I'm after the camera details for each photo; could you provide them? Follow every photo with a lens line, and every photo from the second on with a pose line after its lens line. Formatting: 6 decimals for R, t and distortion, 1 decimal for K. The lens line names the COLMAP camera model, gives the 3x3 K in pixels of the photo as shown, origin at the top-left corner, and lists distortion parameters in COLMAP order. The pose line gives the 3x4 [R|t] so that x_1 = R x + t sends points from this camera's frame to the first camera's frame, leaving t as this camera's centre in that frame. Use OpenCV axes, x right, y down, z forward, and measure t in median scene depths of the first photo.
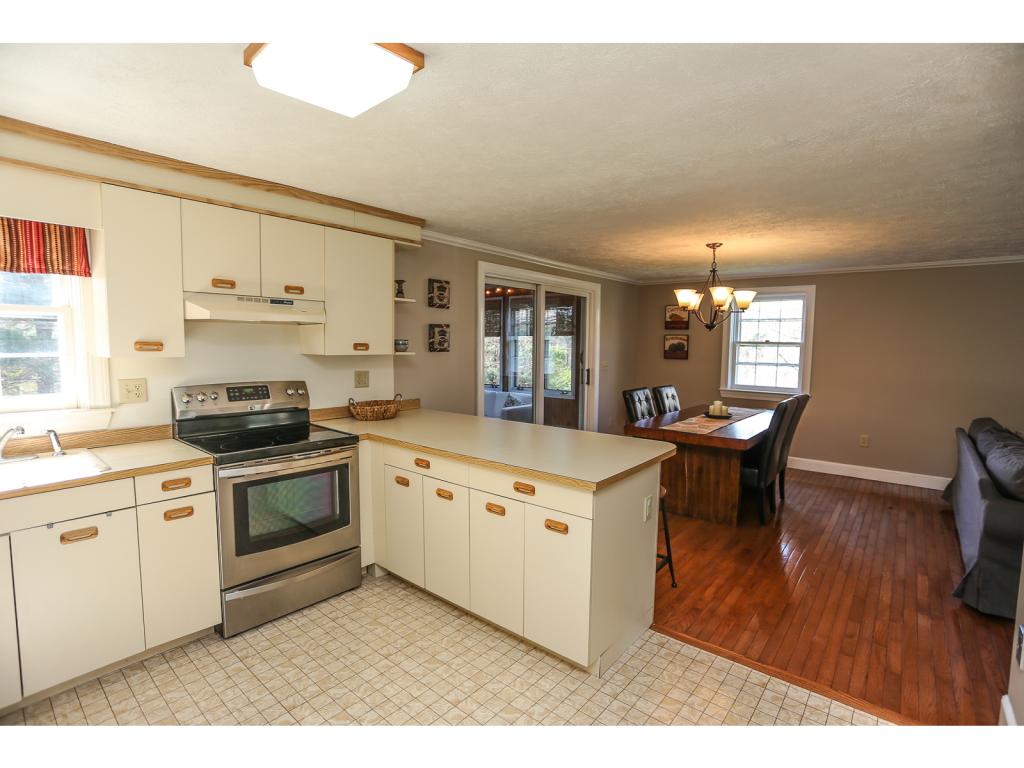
lens RADIAL K [[492.3, 0, 512.0], [0, 492.3, 384.0], [0, 0, 1]] dist [-0.082703, 0.039412]
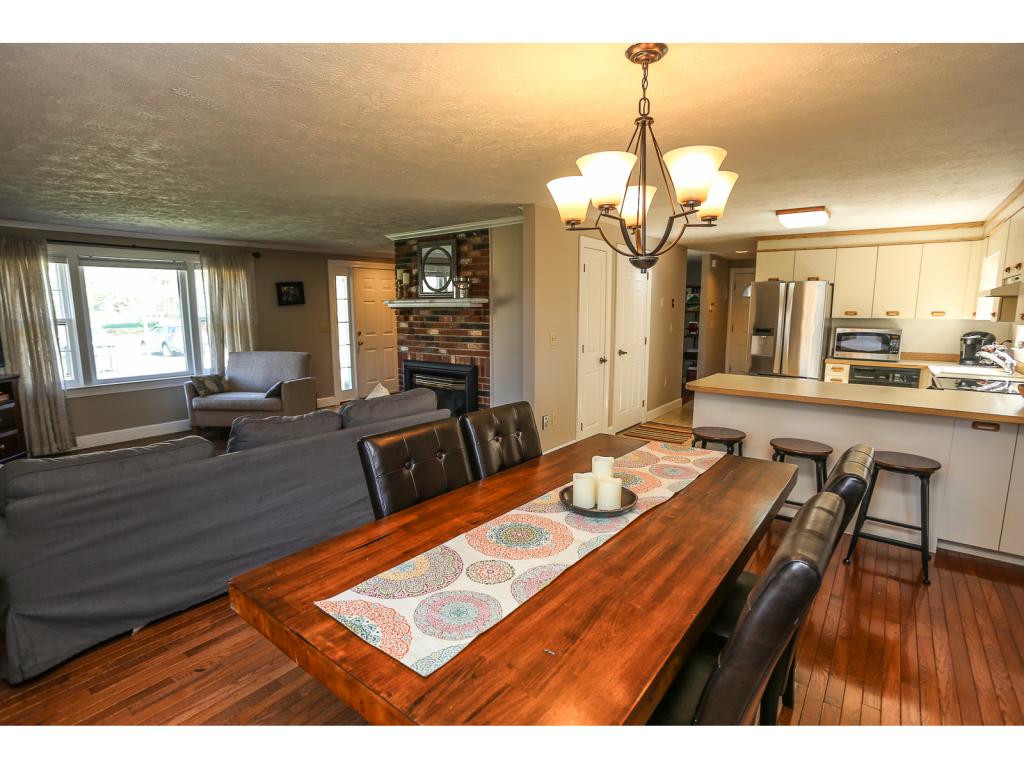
lens RADIAL K [[505.9, 0, 512.0], [0, 505.9, 384.0], [0, 0, 1]] dist [-0.071210, 0.031292]
pose [[-0.998761, -0.000680, -0.049761, 0.514249], [-0.012014, 0.973625, 0.227836, -0.108083], [0.048294, 0.228151, -0.972427, 1.355244]]
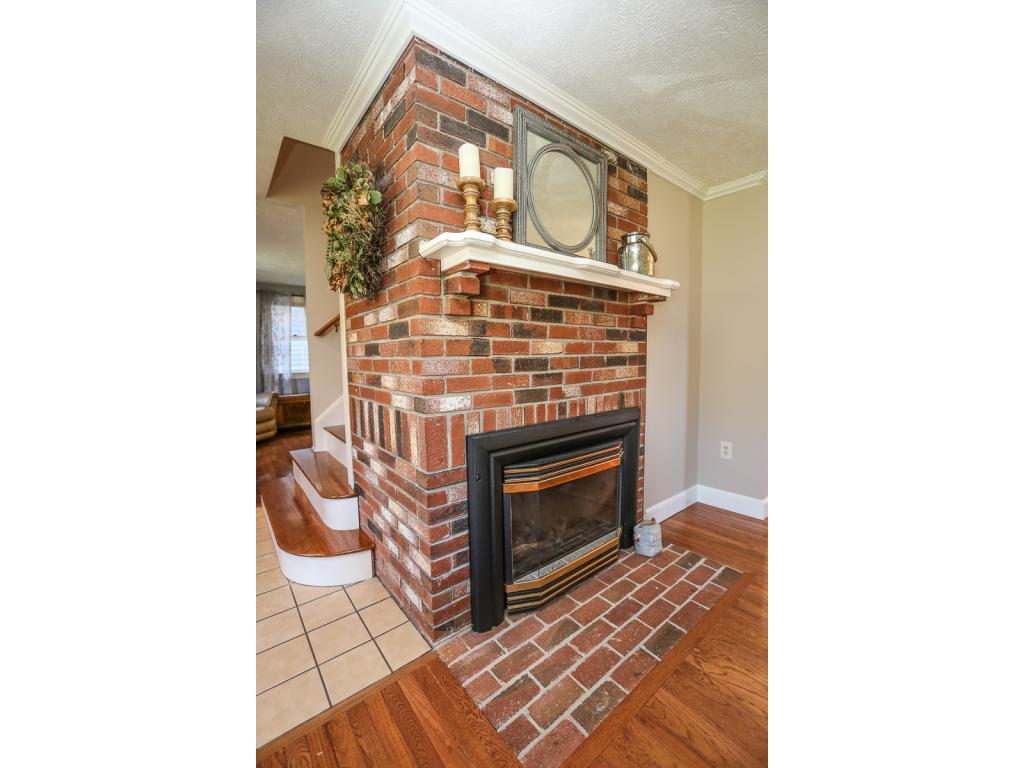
lens RADIAL K [[366.5, 0, 516.2], [0, 366.5, 384.8], [0, 0, 1]] dist [-0.046913, 0.000090]
pose [[-0.180677, 0.073654, -0.980781, 1.042342], [-0.073491, 0.993393, 0.088139, 0.067909], [0.980793, 0.088003, -0.174070, 0.080650]]
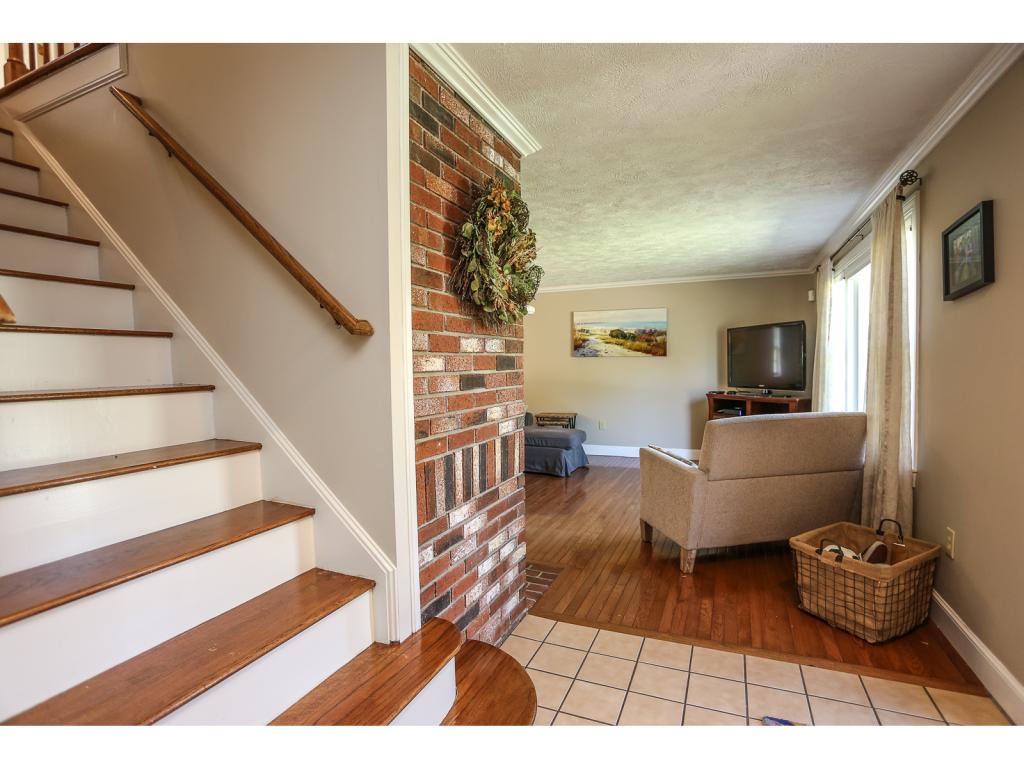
lens RADIAL K [[516.5, 0, 506.4], [0, 516.5, 386.4], [0, 0, 1]] dist [-0.063851, 0.029637]
pose [[0.965688, -0.035461, 0.257272, 0.593945], [0.046494, 0.998236, -0.036926, 0.099213], [-0.255509, 0.047621, 0.965633, -0.596527]]
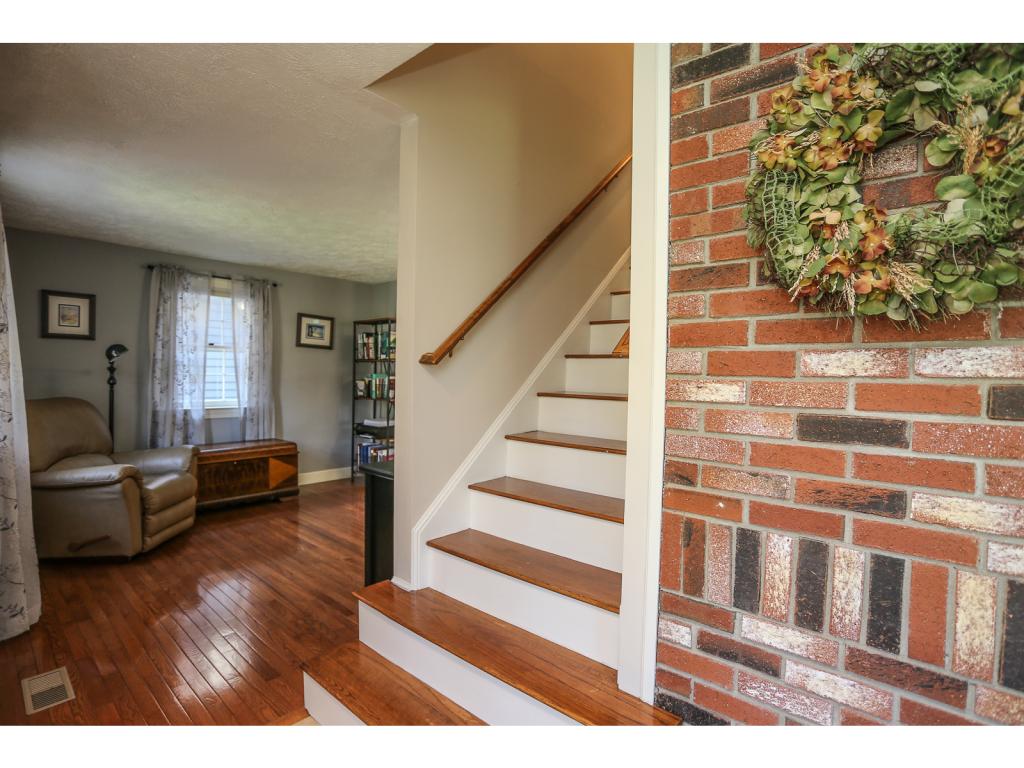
lens RADIAL K [[516.5, 0, 506.4], [0, 516.5, 386.4], [0, 0, 1]] dist [-0.063851, 0.029637]
pose [[-0.040048, 0.018880, -0.999019, 0.937727], [-0.099176, 0.994809, 0.022776, 0.066227], [0.994264, 0.099991, -0.037967, -0.301800]]
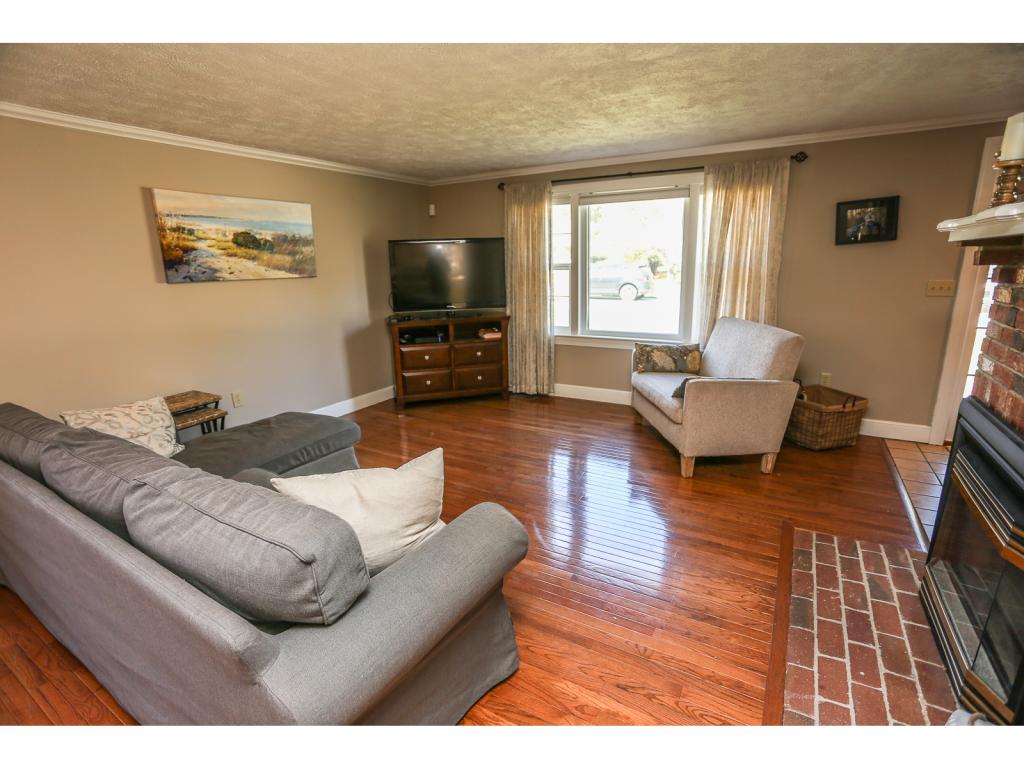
lens RADIAL K [[492.3, 0, 512.0], [0, 492.3, 384.0], [0, 0, 1]] dist [-0.082703, 0.039412]
pose [[-0.161395, -0.249125, 0.954929, 0.389180], [0.103128, 0.958059, 0.267372, -0.031789], [-0.981487, 0.141632, -0.128934, 0.470697]]
